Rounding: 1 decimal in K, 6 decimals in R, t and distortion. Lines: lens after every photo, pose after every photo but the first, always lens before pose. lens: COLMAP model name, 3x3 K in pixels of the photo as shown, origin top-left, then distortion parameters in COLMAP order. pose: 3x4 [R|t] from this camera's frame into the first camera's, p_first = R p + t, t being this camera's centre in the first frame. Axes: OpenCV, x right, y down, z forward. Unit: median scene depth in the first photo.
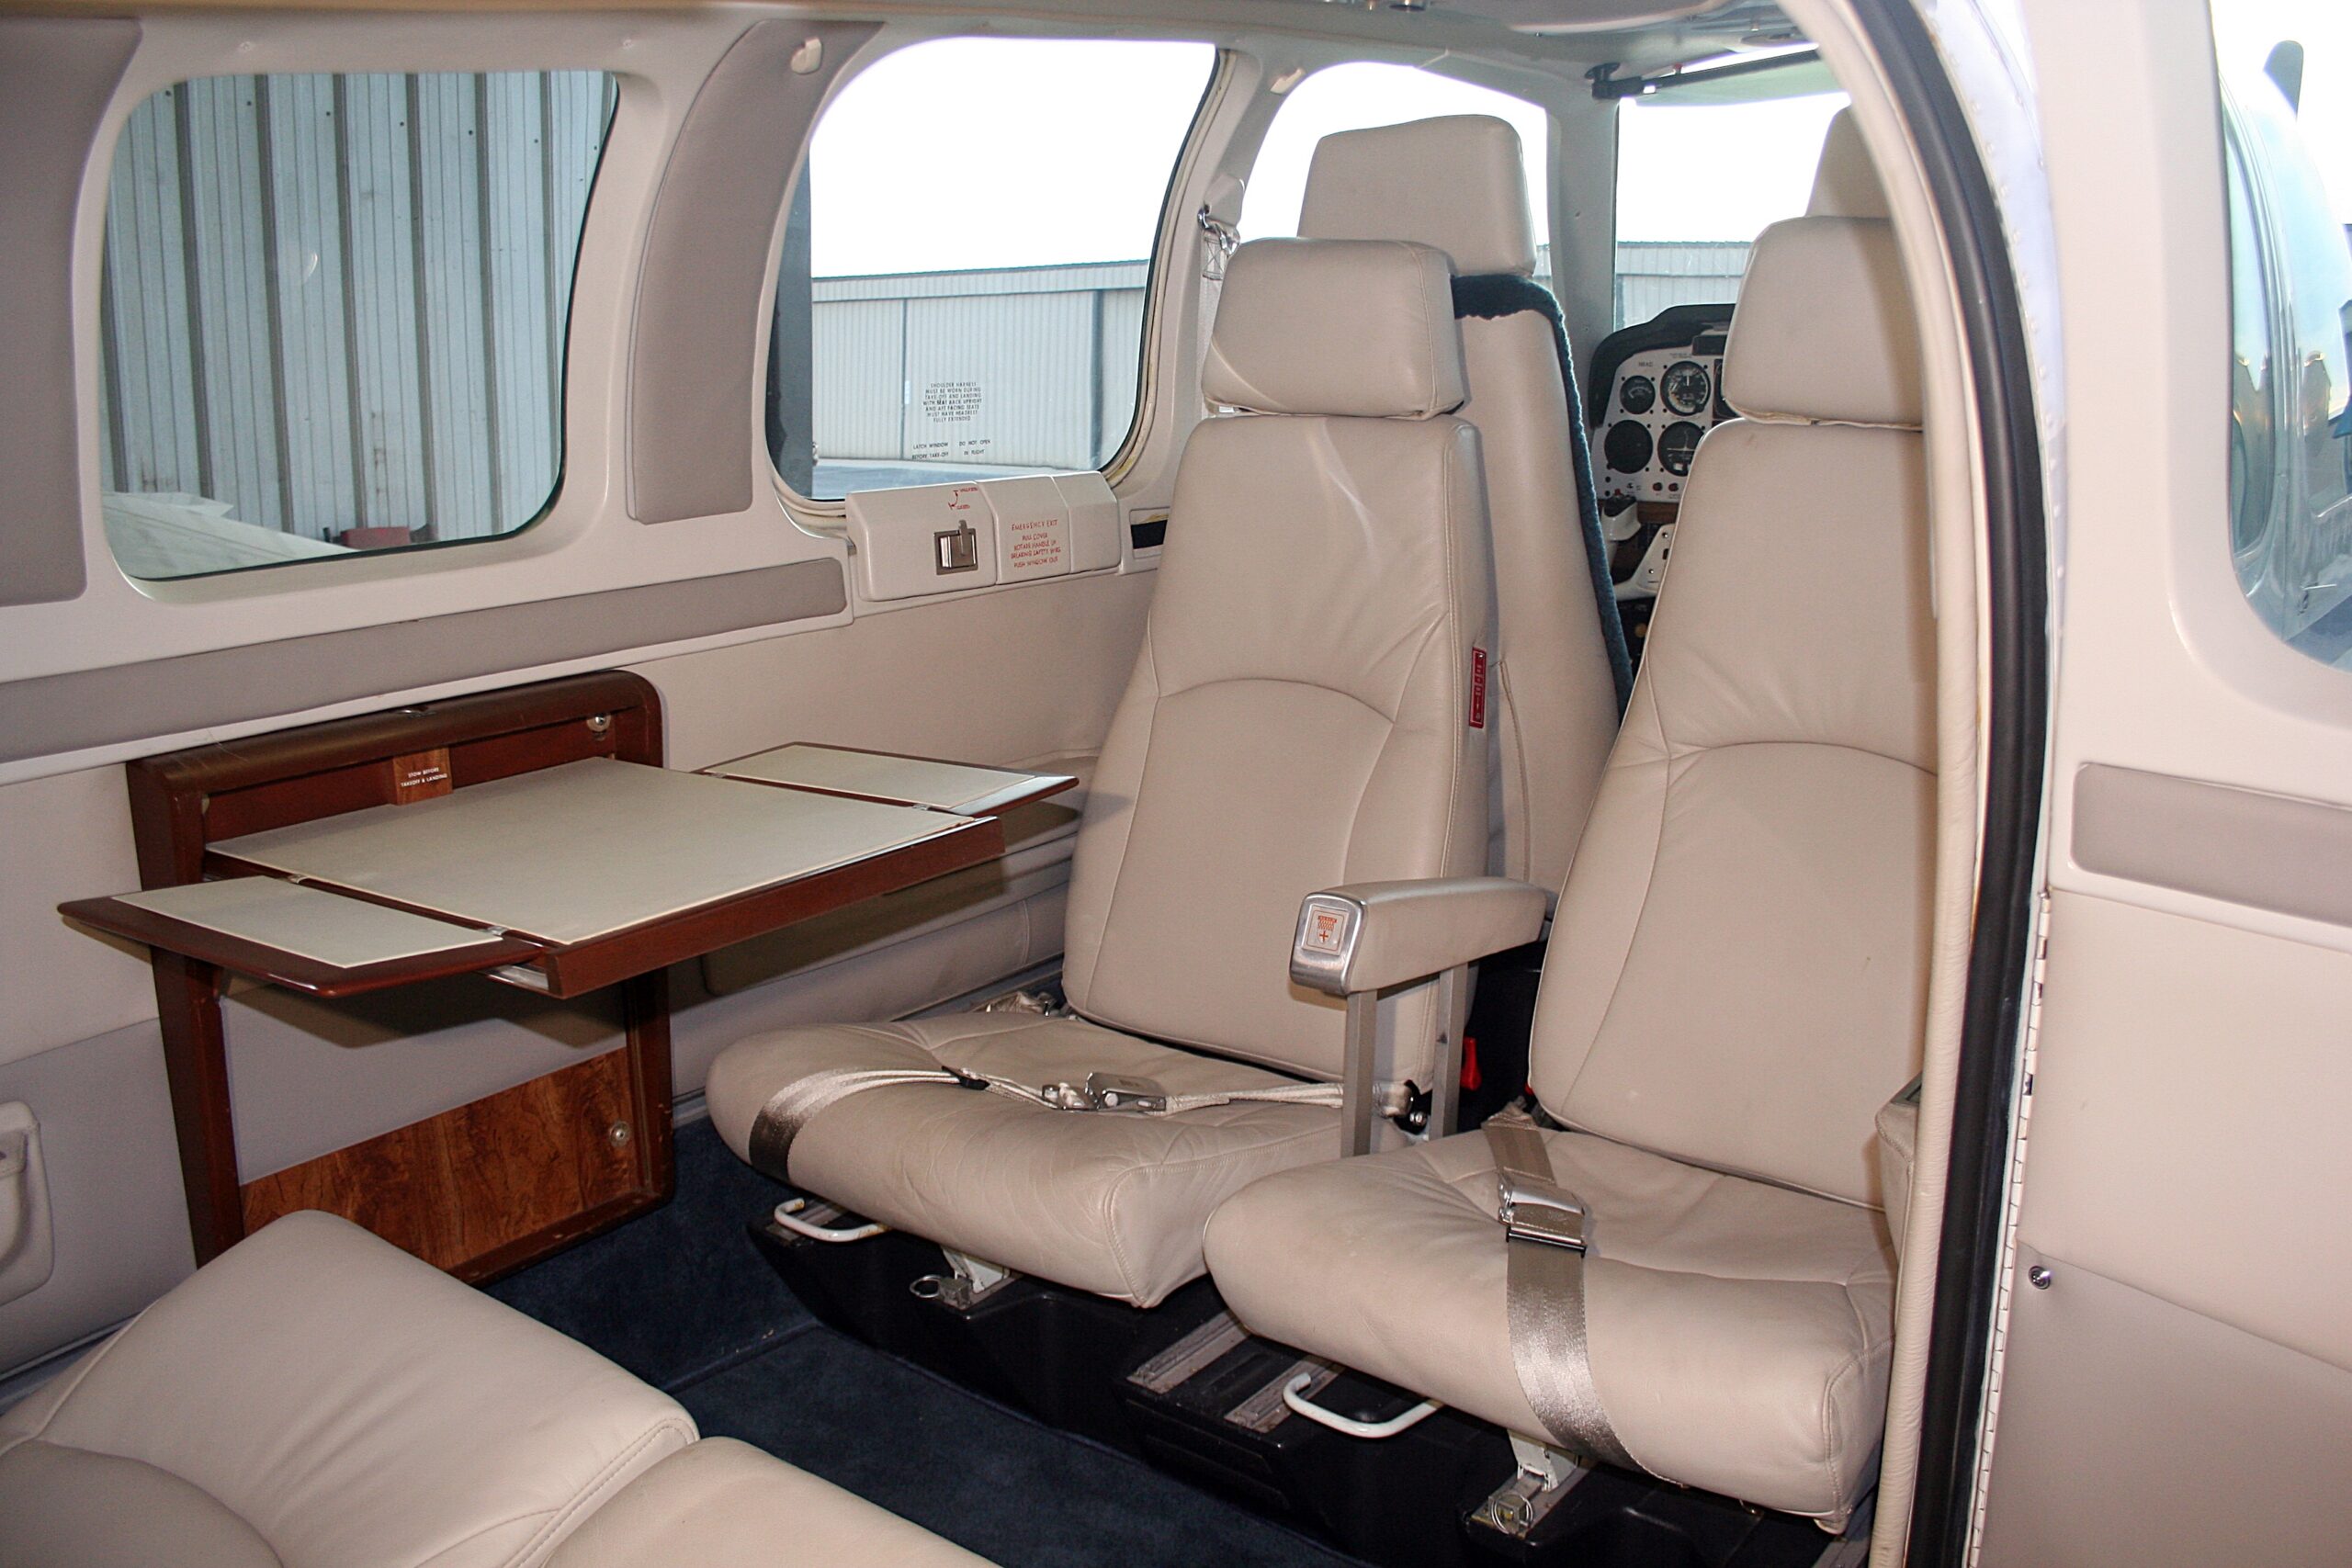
lens RADIAL K [[1927.3, 0, 1185.6], [0, 1927.3, 786.3], [0, 0, 1]] dist [-0.152208, 0.108540]
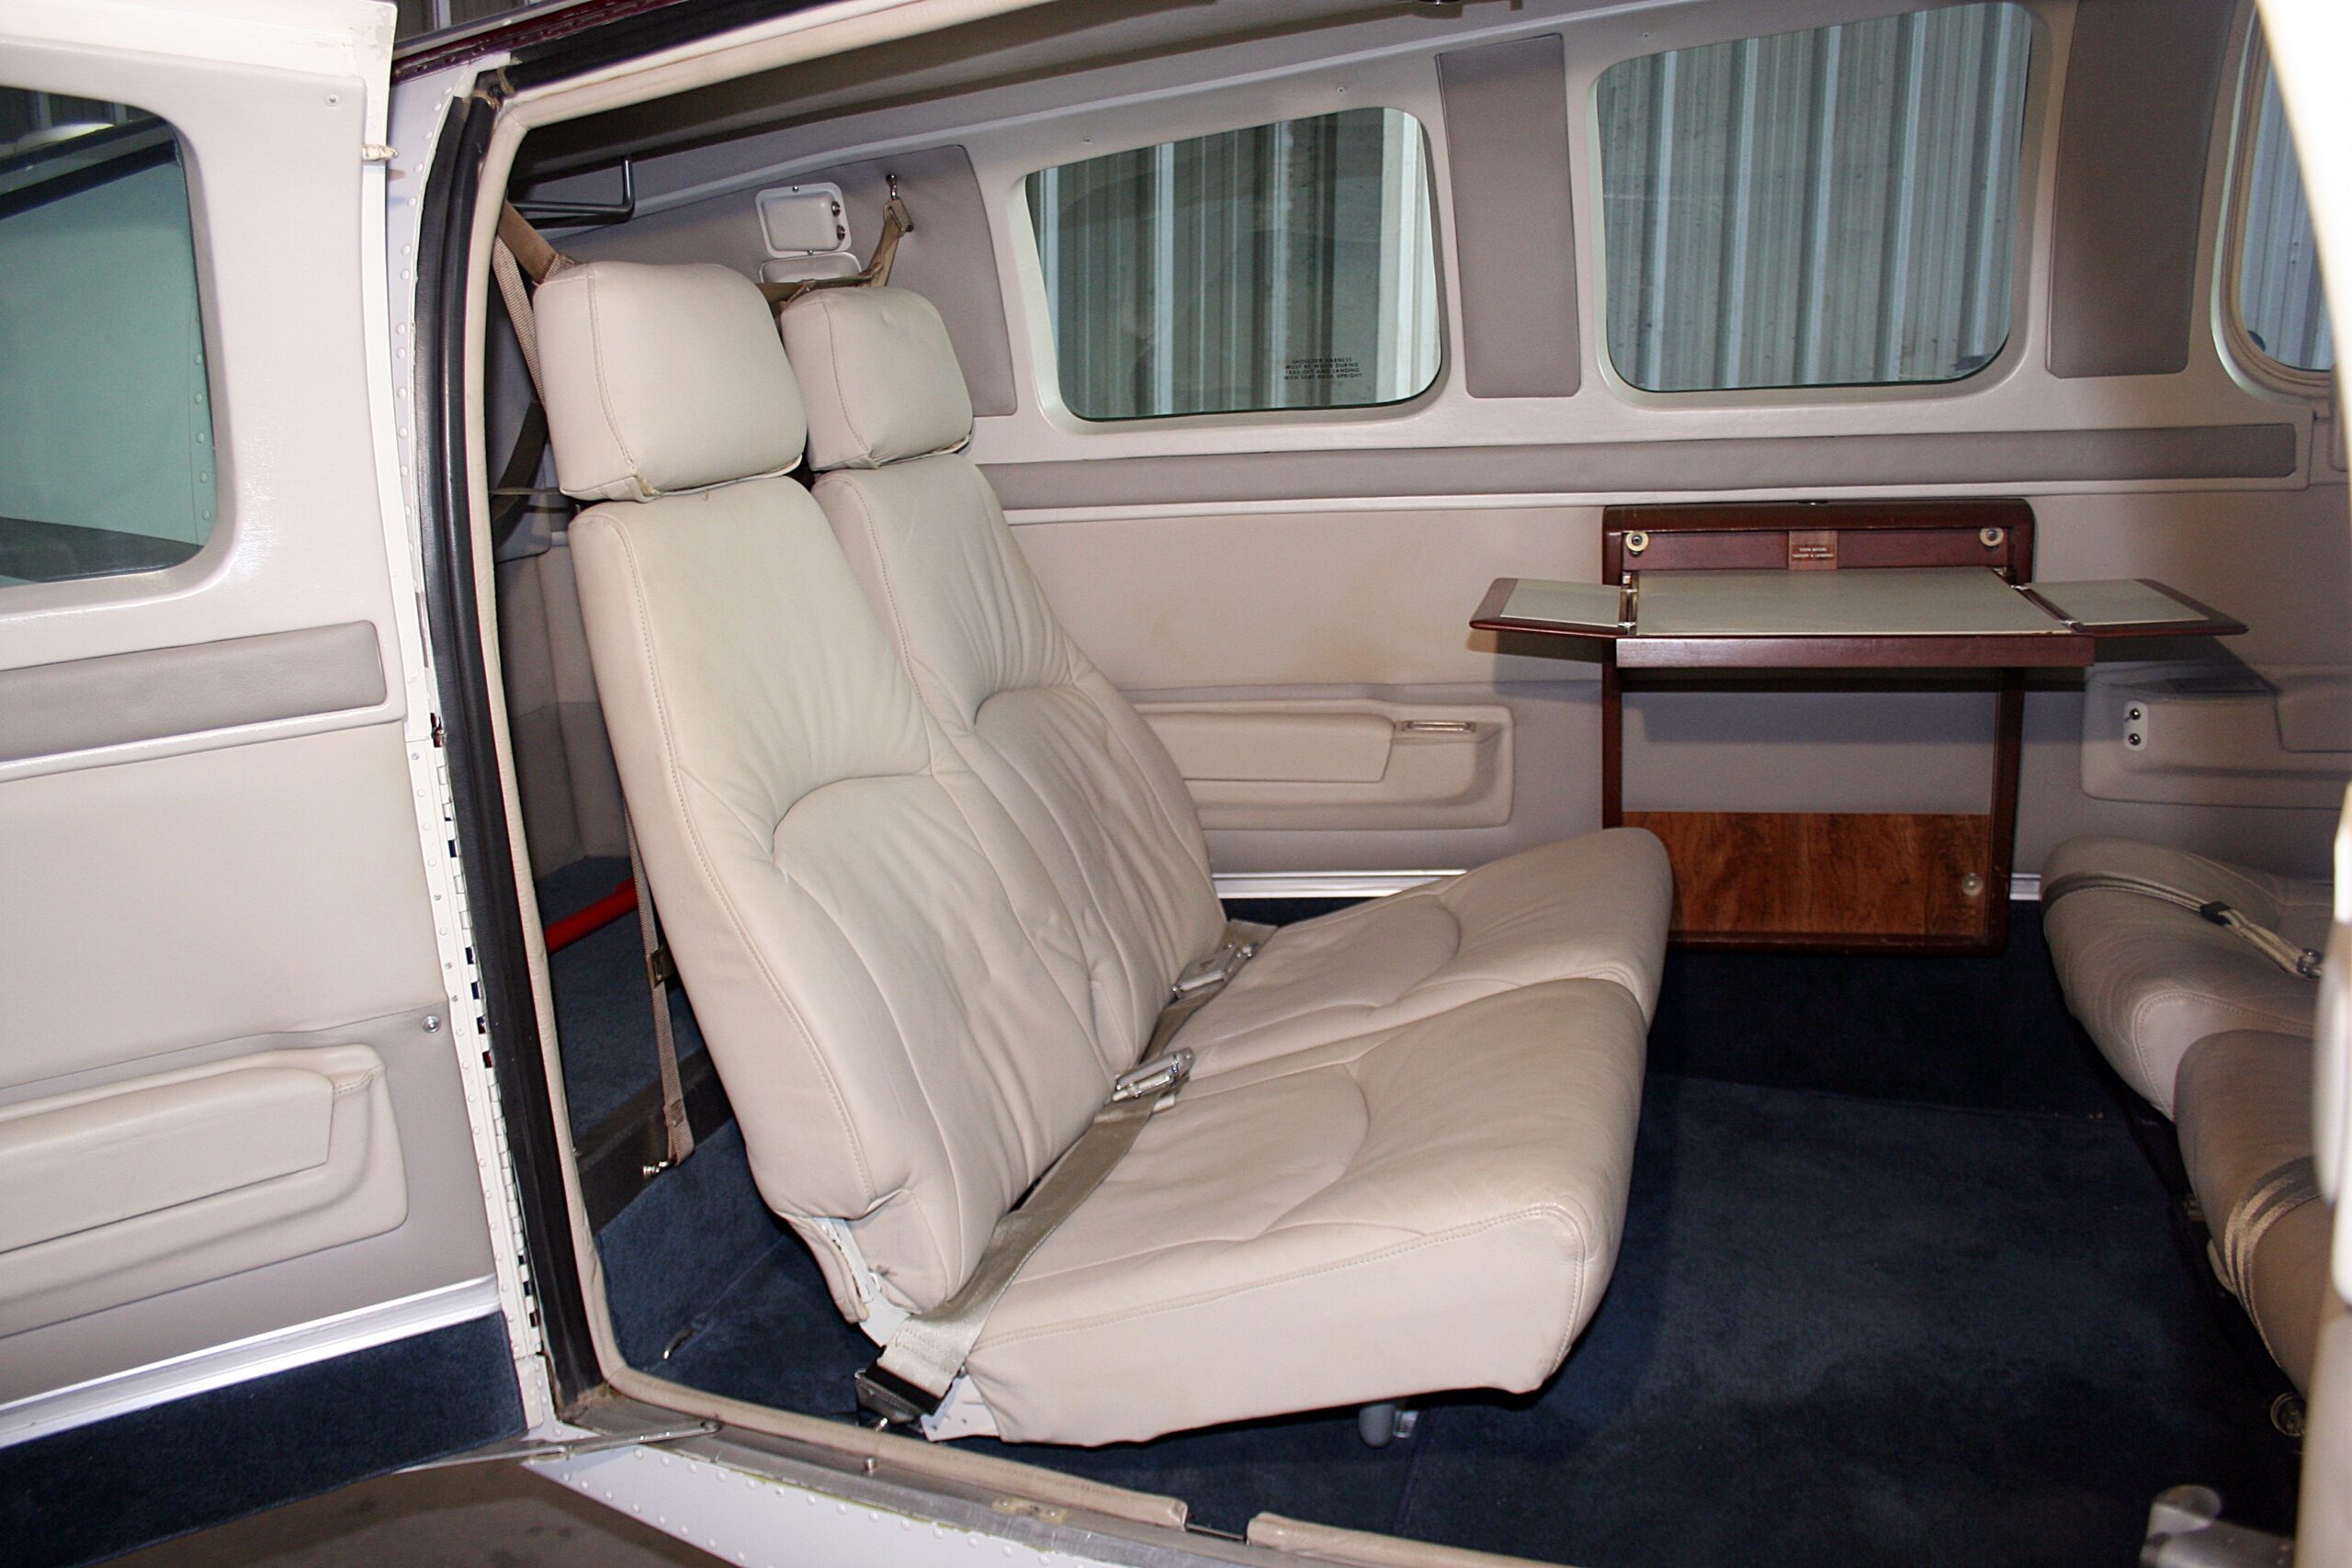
lens RADIAL K [[1927.3, 0, 1177.5], [0, 1927.3, 783.5], [0, 0, 1]] dist [-0.152208, 0.108540]
pose [[0.371706, 0.208018, -0.904745, 0.591258], [-0.160262, 0.974319, 0.158173, 0.012334], [0.914413, 0.086203, 0.395498, 0.057964]]
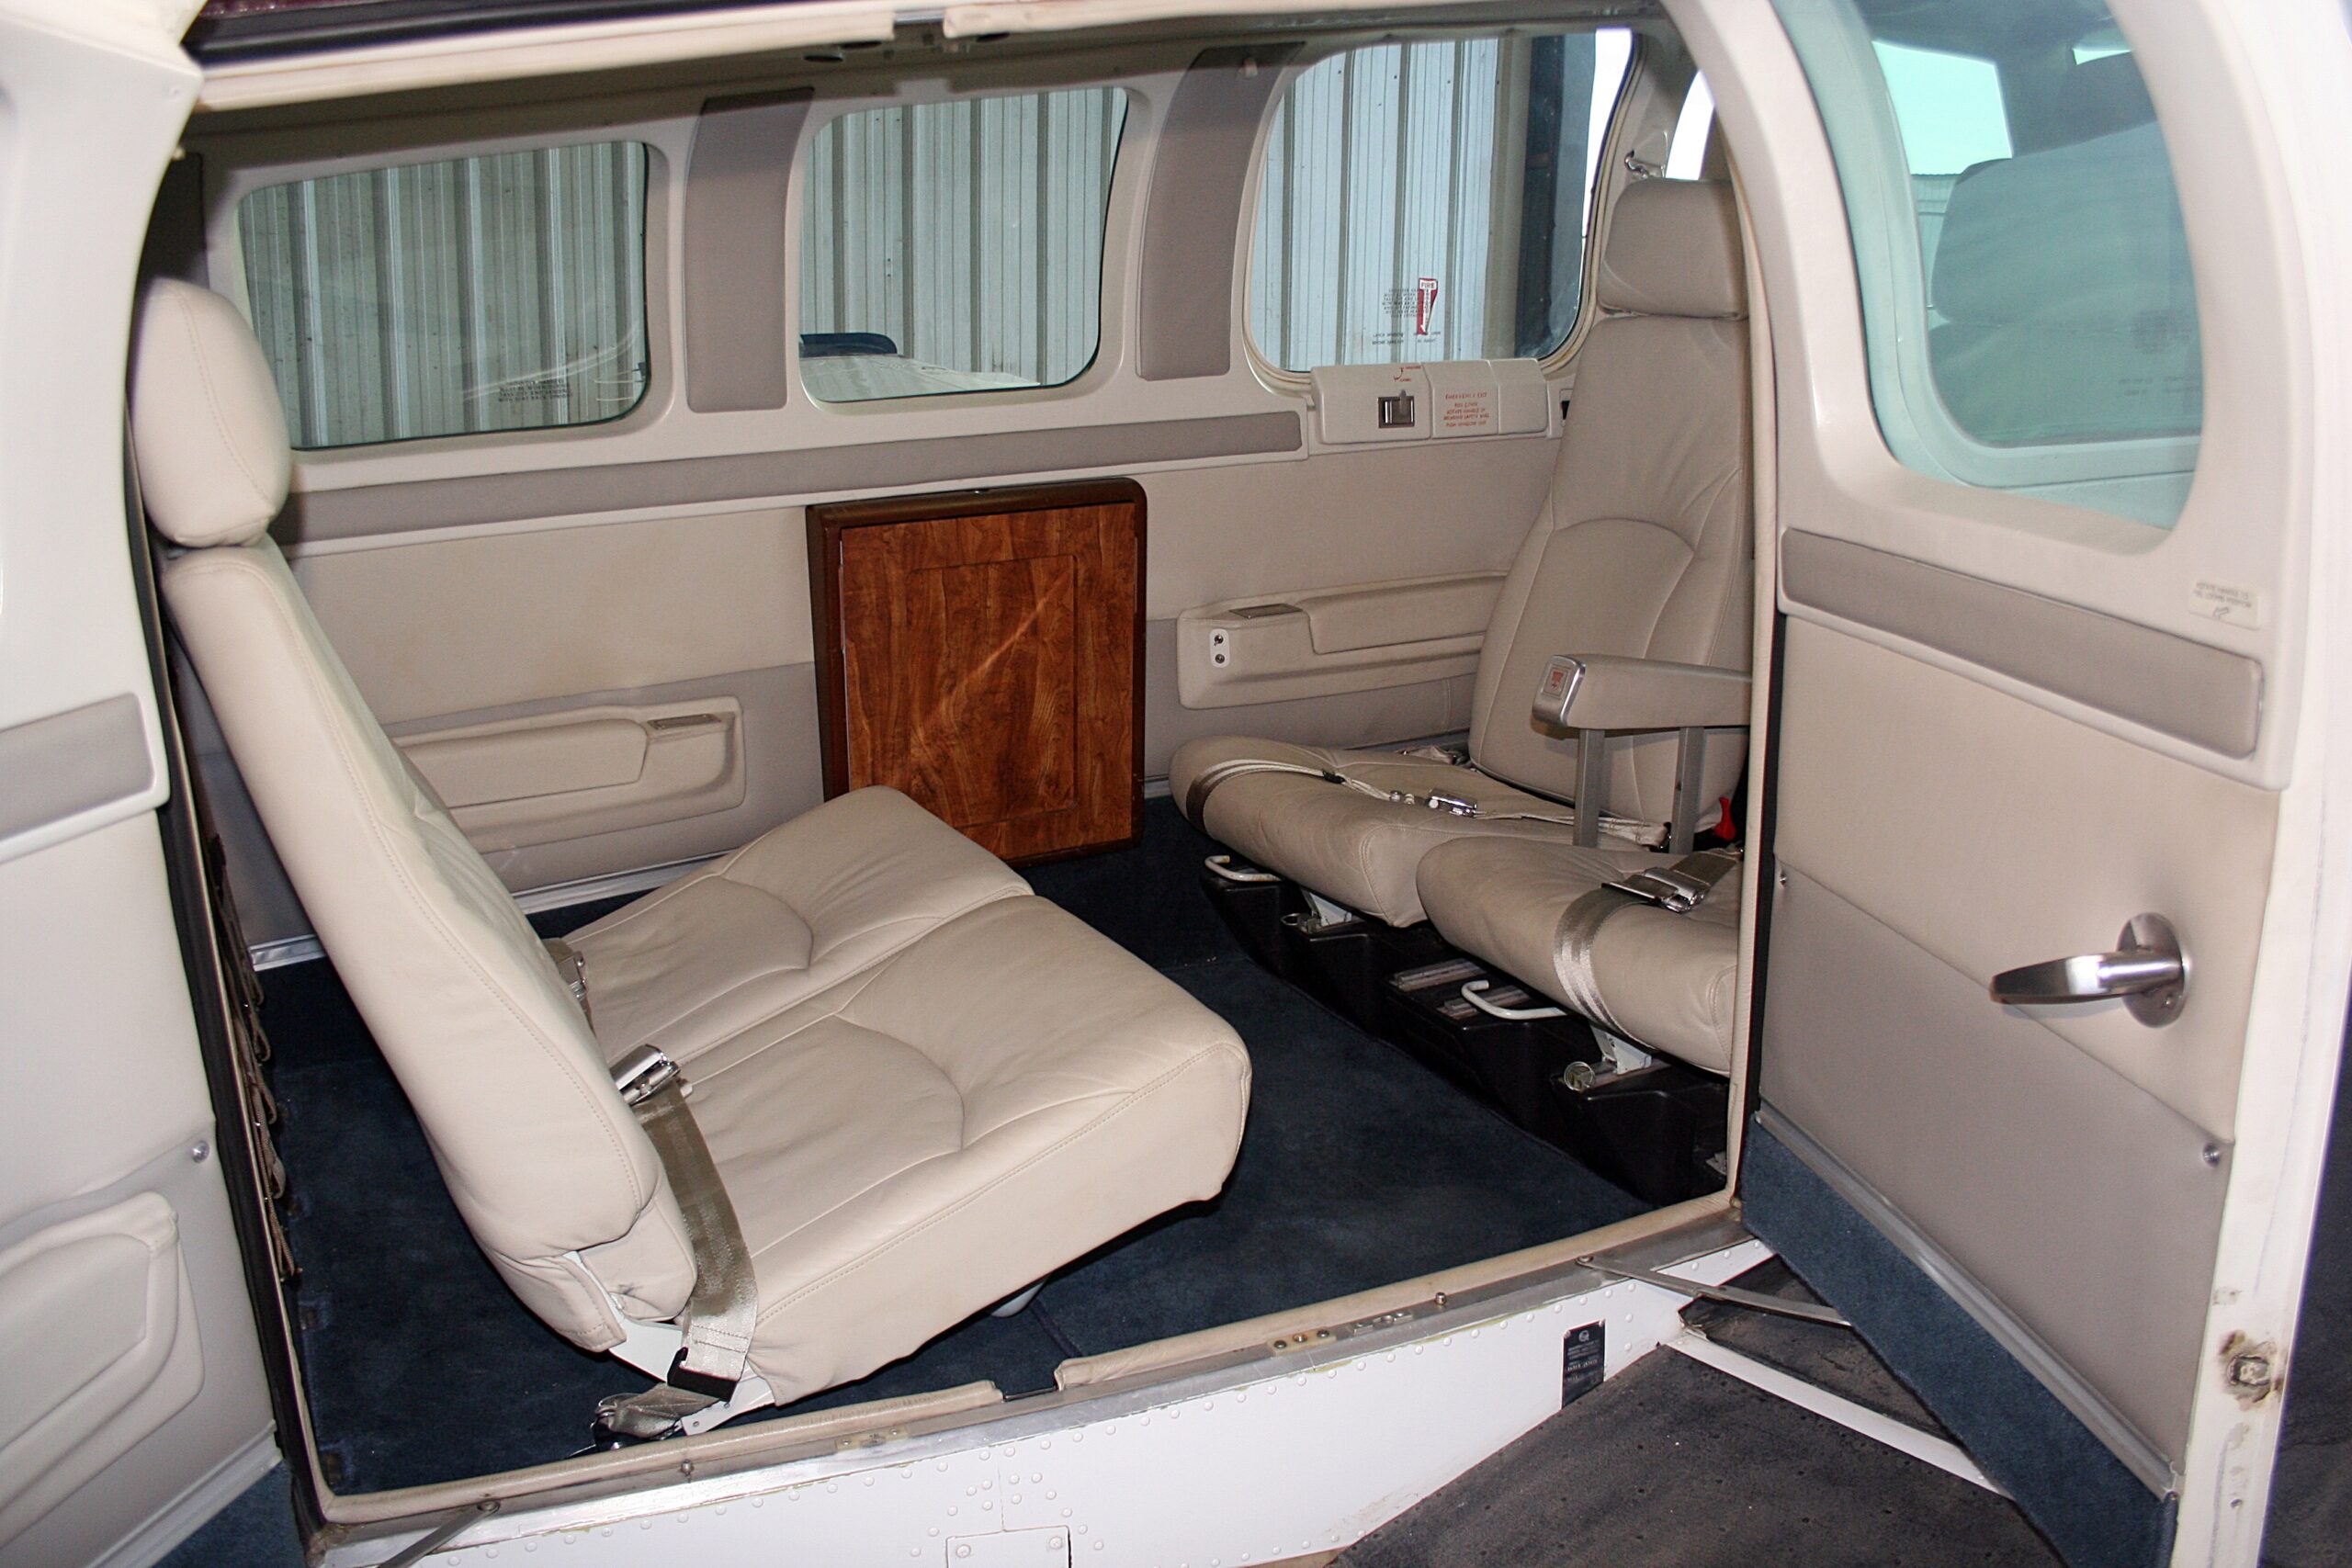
lens RADIAL K [[1927.3, 0, 1175.9], [0, 1927.3, 785.8], [0, 0, 1]] dist [-0.152208, 0.108540]
pose [[0.904327, 0.100929, -0.414736, 0.378833], [-0.081726, 0.994608, 0.063844, 0.078192], [0.418943, -0.023841, 0.907699, -0.353498]]
